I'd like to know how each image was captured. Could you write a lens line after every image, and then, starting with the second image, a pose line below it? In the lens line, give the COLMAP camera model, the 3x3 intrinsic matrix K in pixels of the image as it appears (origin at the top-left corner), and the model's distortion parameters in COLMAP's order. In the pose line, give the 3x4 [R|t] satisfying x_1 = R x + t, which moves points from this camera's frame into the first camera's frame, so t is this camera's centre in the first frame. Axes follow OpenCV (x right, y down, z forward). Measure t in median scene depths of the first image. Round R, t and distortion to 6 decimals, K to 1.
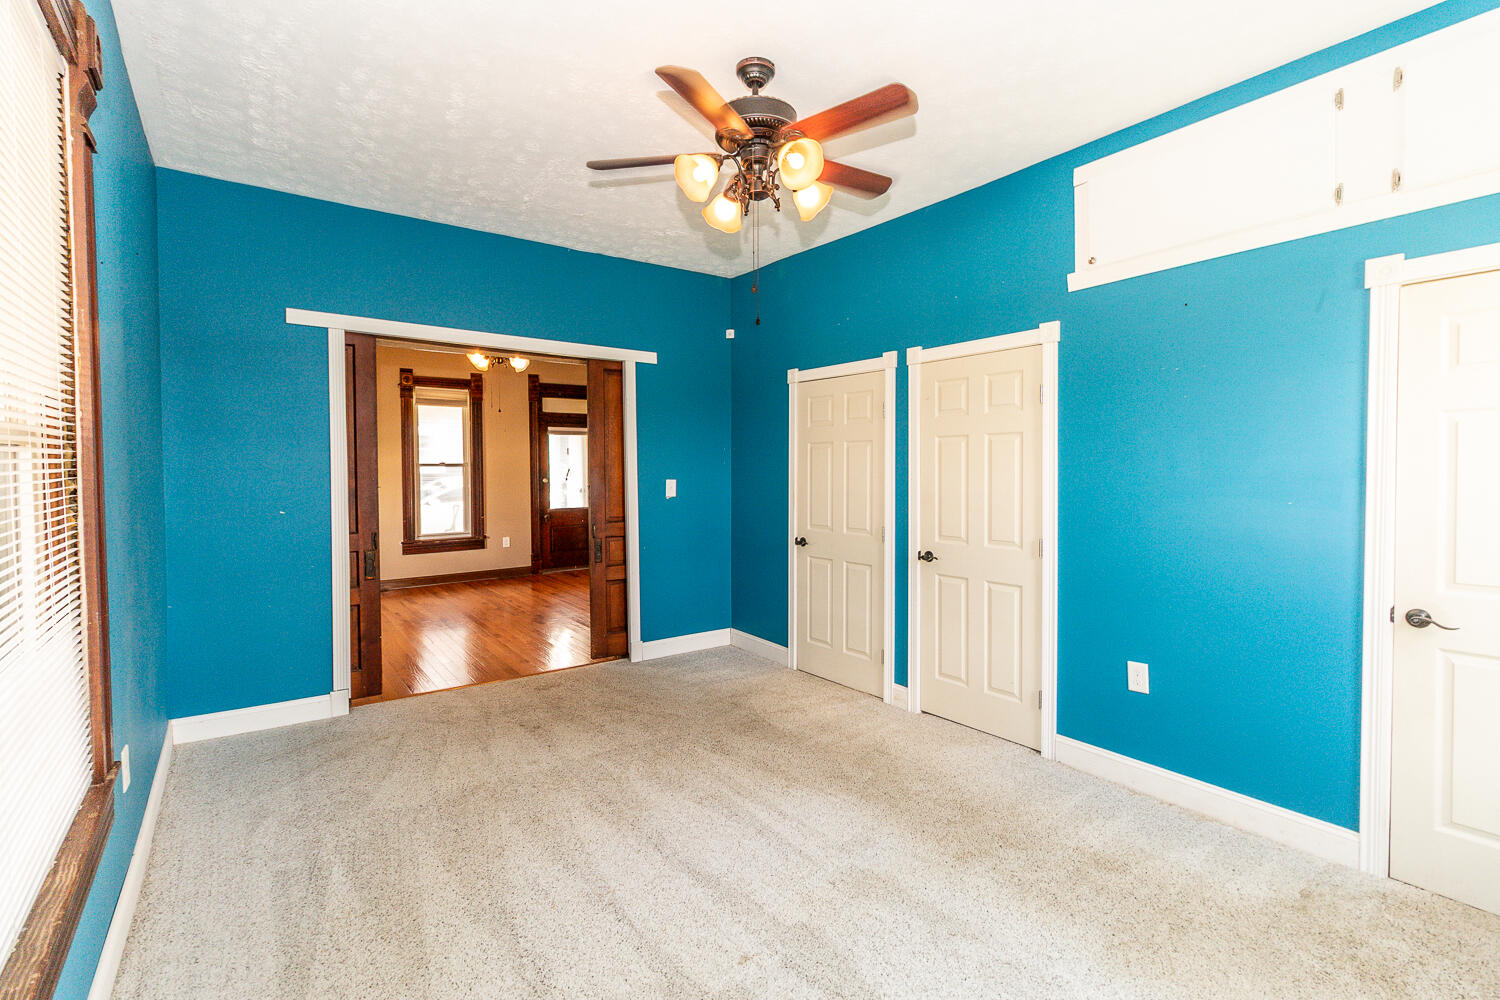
lens RADIAL K [[687.7, 0, 749.7], [0, 687.7, 493.0], [0, 0, 1]] dist [0.000139, 0.000158]
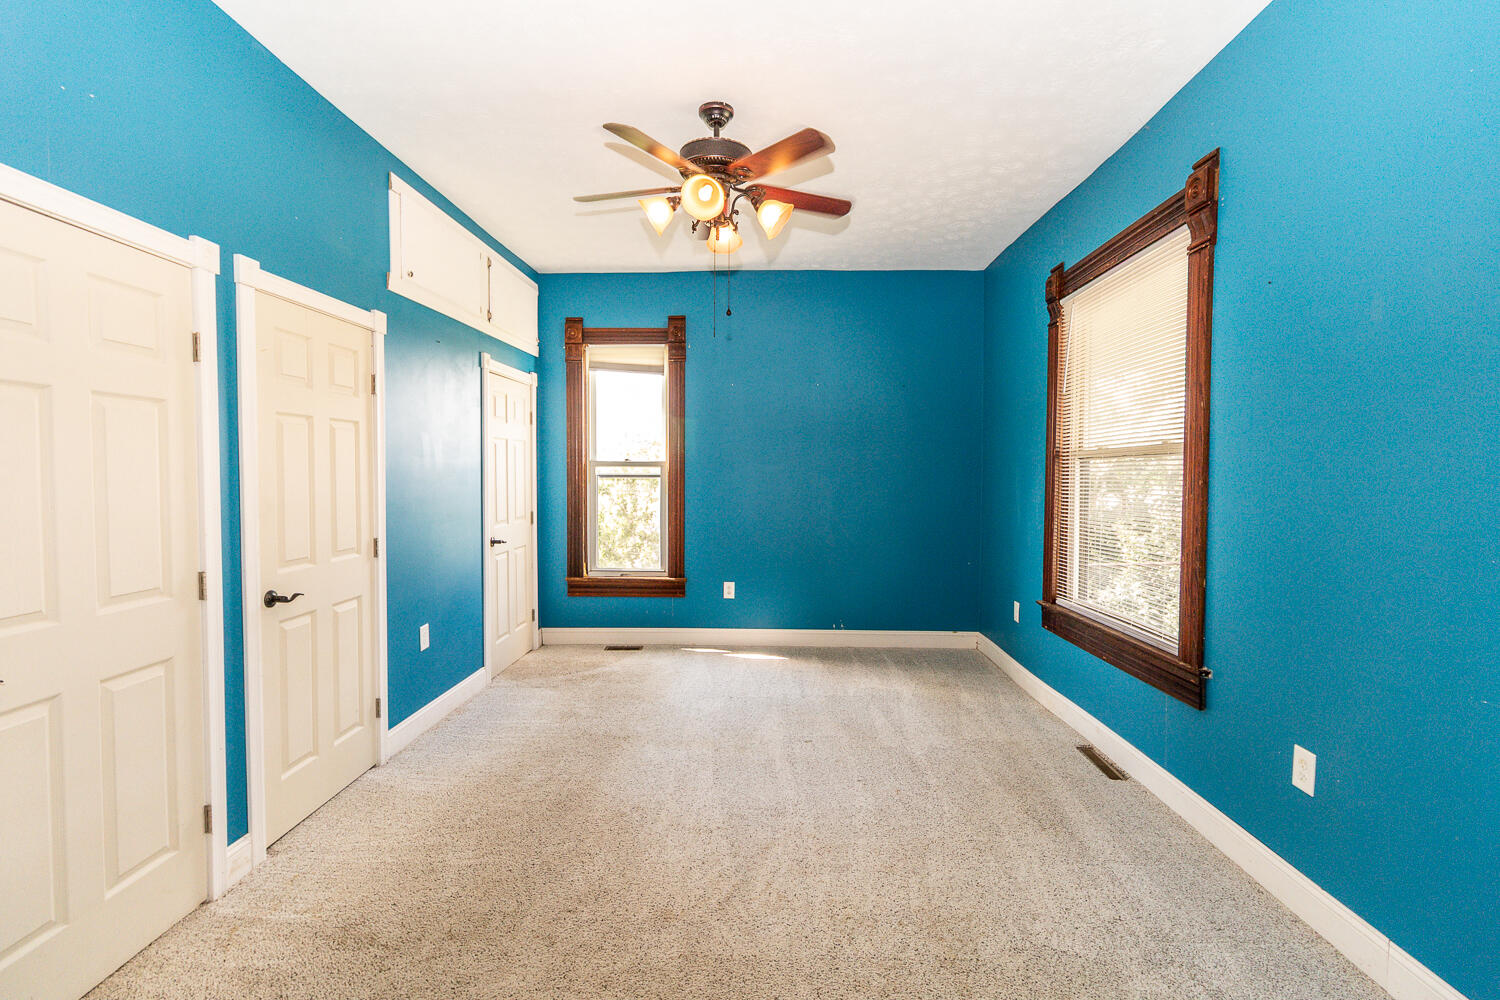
lens RADIAL K [[687.7, 0, 748.9], [0, 687.7, 498.6], [0, 0, 1]] dist [0.000139, 0.000158]
pose [[-0.792420, -0.022685, 0.609554, -0.379887], [0.019993, 0.997805, 0.063126, -0.025624], [-0.609648, 0.062209, -0.790227, 0.974876]]
